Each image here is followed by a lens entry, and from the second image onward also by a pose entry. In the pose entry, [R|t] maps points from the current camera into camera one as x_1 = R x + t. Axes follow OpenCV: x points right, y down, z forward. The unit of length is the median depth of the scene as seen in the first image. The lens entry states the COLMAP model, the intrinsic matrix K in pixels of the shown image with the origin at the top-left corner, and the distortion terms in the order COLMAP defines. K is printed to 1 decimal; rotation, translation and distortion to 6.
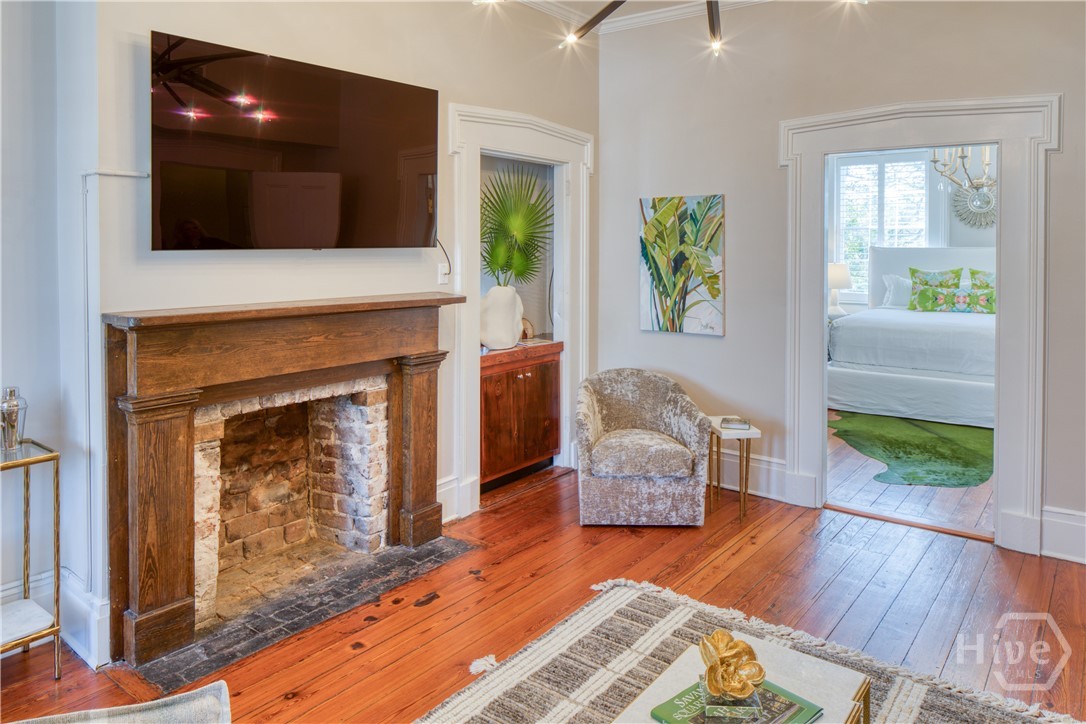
lens RADIAL K [[742.3, 0, 538.0], [0, 742.3, 258.8], [0, 0, 1]] dist [-0.006258, -0.000621]
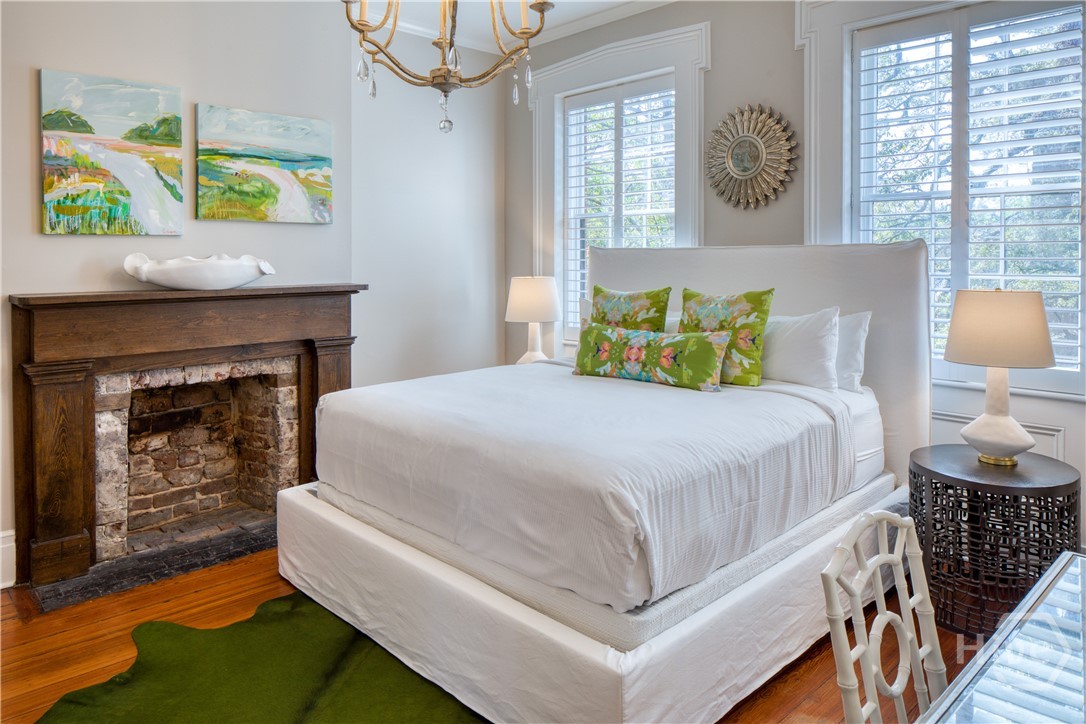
lens RADIAL K [[742.3, 0, 538.0], [0, 742.3, 258.8], [0, 0, 1]] dist [-0.006258, -0.000621]
pose [[0.988597, 0.001654, -0.150577, 0.686970], [-0.003526, 0.999920, -0.012170, -0.000517], [0.150545, 0.012562, 0.988523, 0.607089]]
